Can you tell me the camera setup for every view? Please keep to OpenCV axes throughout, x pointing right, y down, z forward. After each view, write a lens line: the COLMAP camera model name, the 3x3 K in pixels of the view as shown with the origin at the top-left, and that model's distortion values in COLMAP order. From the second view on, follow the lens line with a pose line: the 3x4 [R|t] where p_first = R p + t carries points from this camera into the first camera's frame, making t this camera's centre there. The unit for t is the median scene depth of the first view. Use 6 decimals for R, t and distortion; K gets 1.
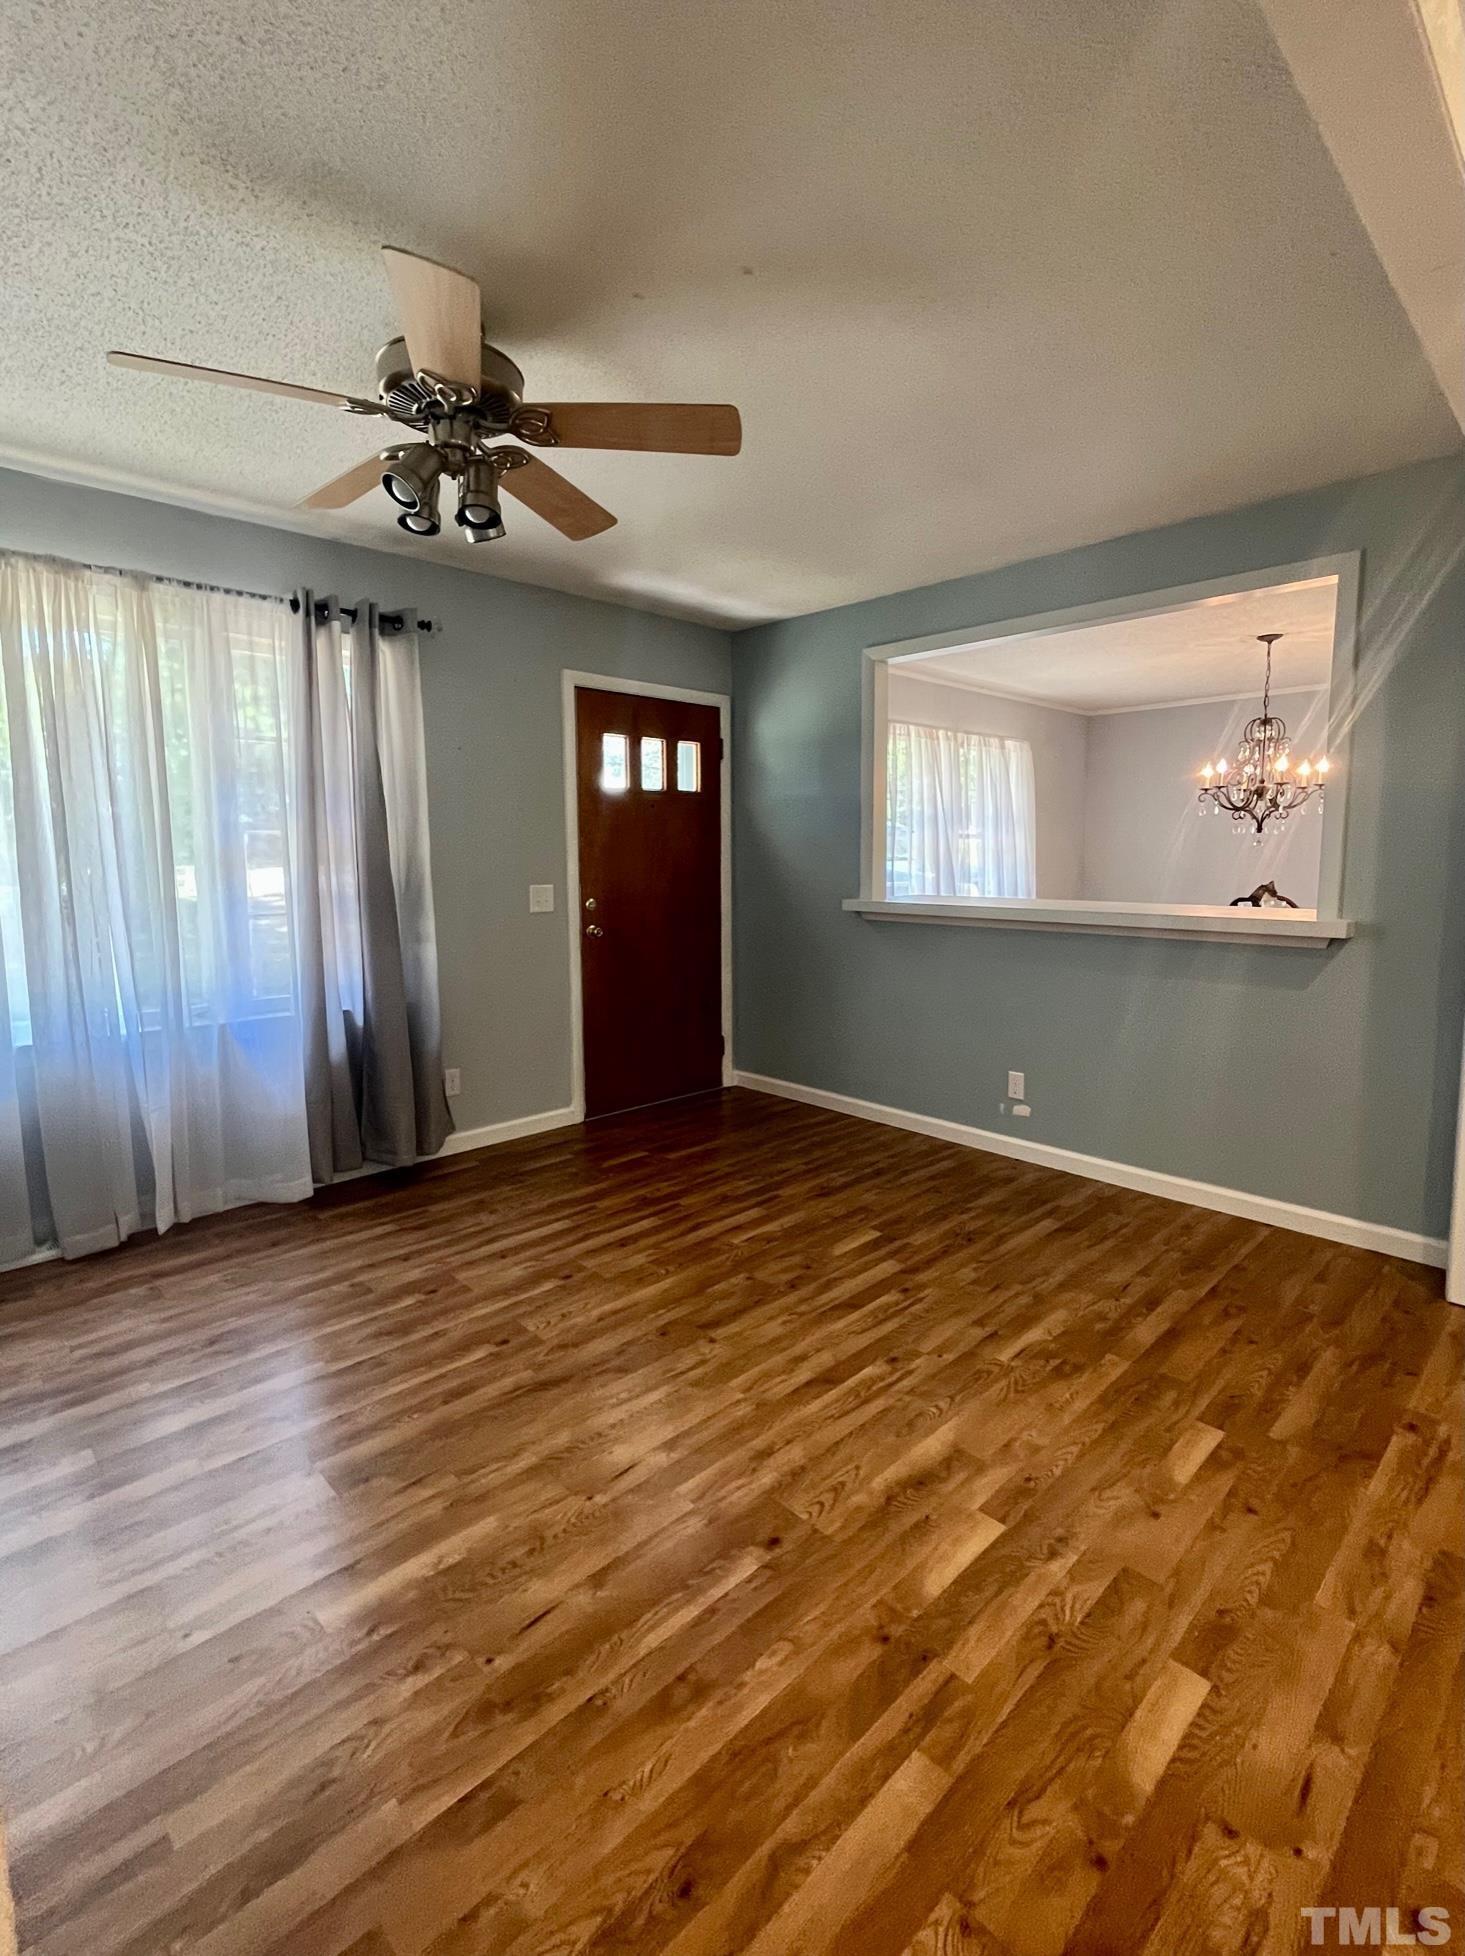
lens RADIAL K [[876.9, 0, 732.5], [0, 876.9, 978.0], [0, 0, 1]] dist [-0.000467, -0.000143]
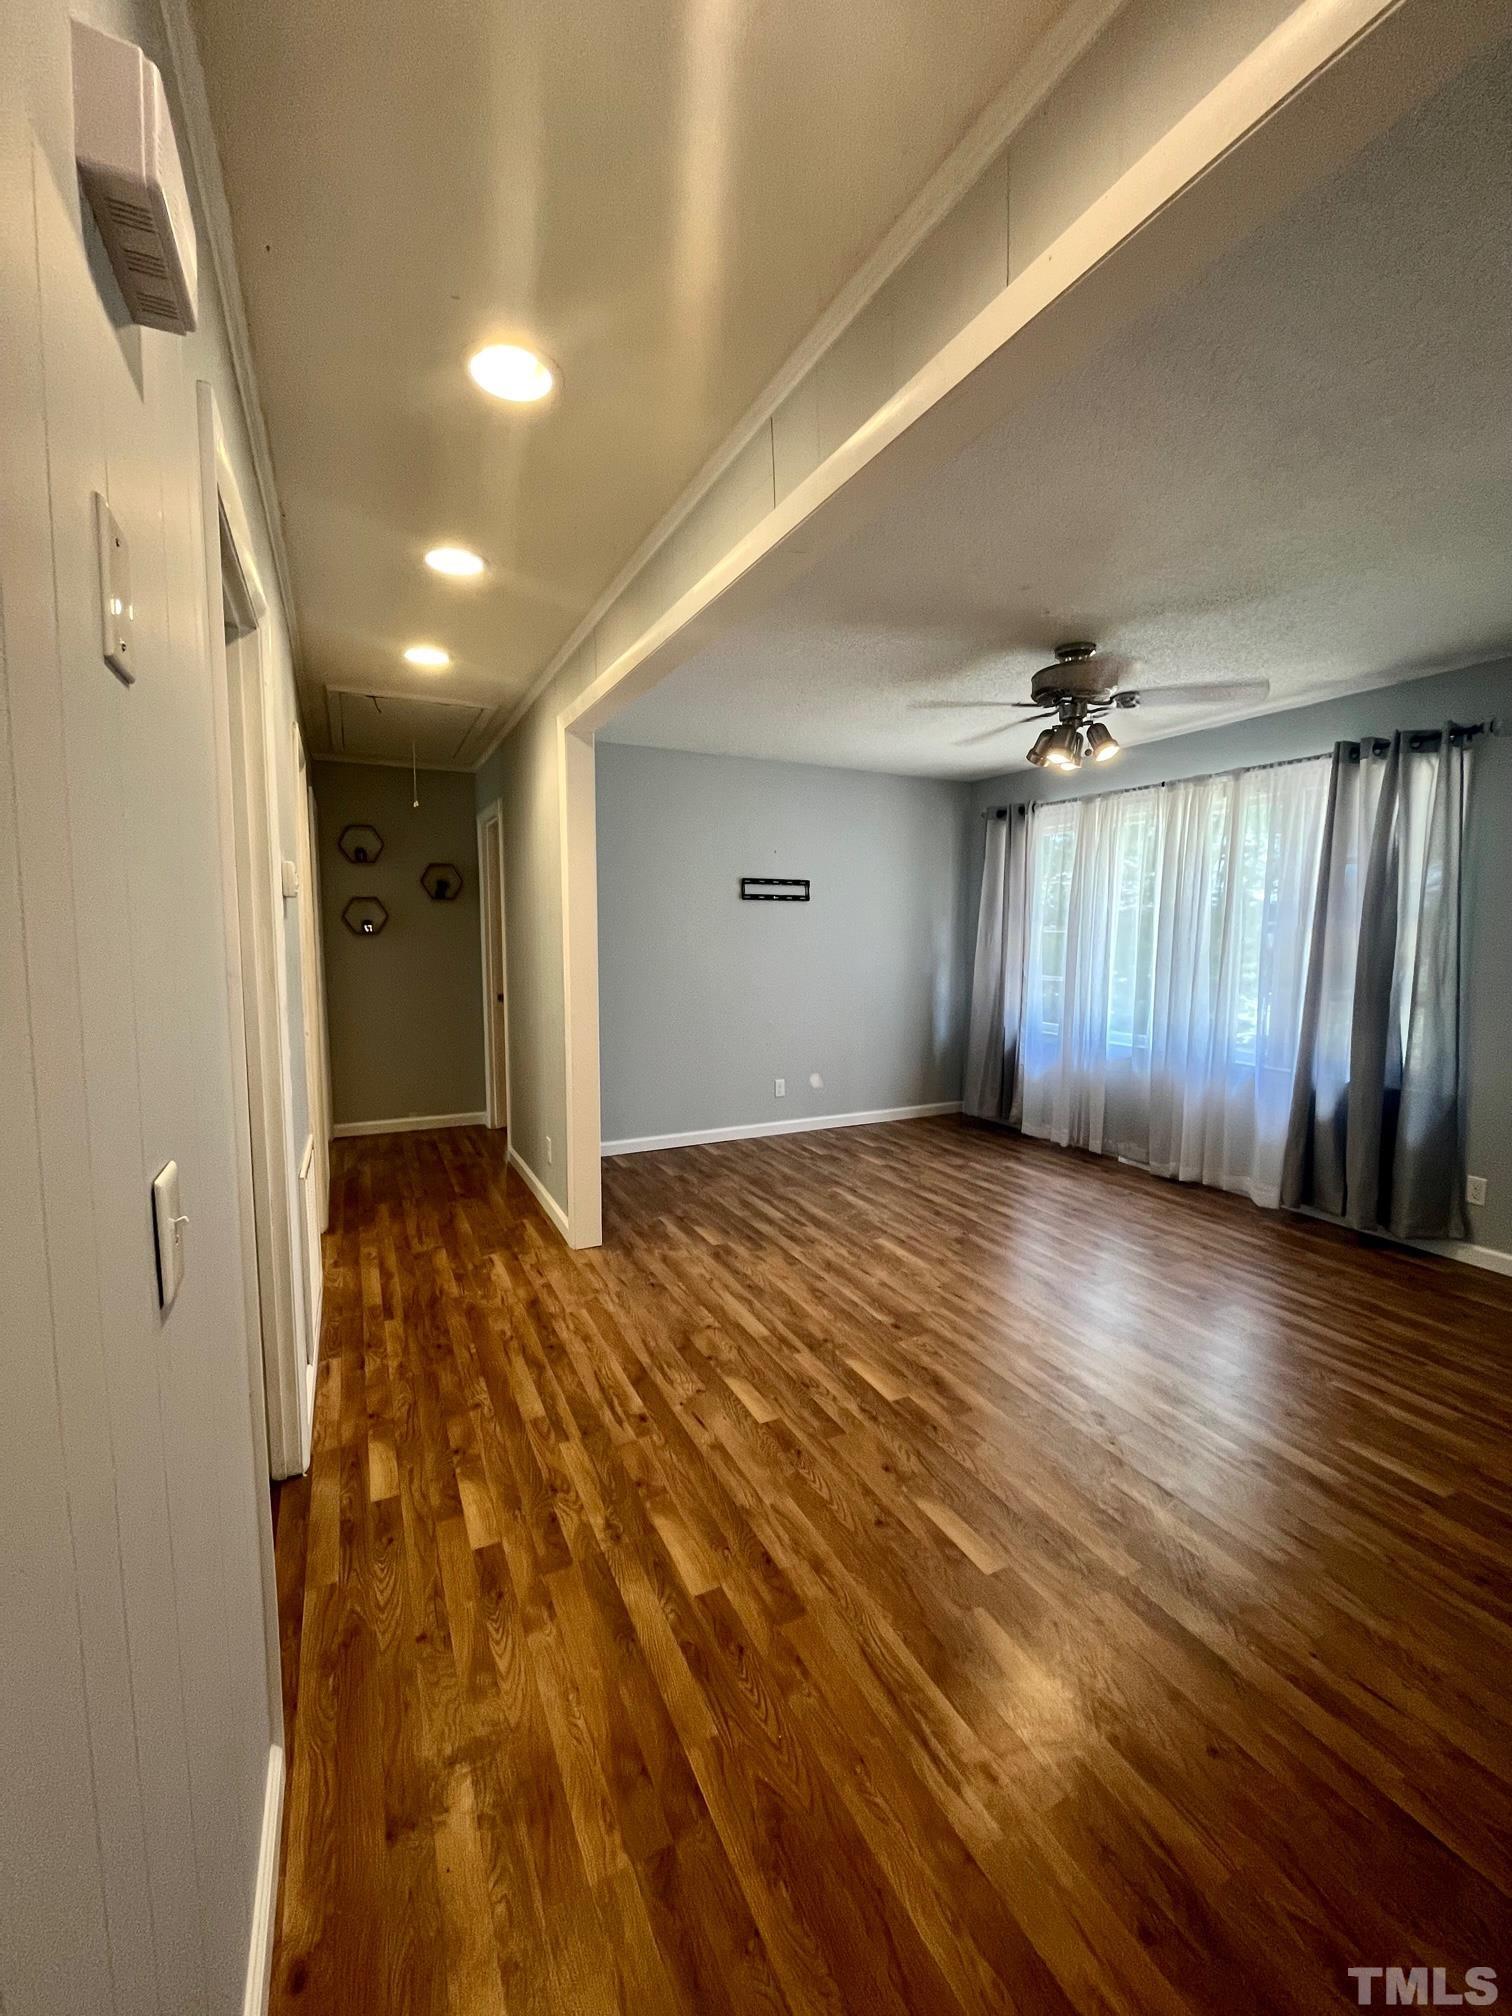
lens RADIAL K [[798.8, 0, 756.0], [0, 798.8, 1008.0], [0, 0, 1]] dist [0.001936, -0.000025]
pose [[-0.281358, 0.092997, -0.955086, 1.613496], [-0.142904, 0.980134, 0.137533, -0.185168], [0.948903, 0.175182, -0.262479, 1.021939]]
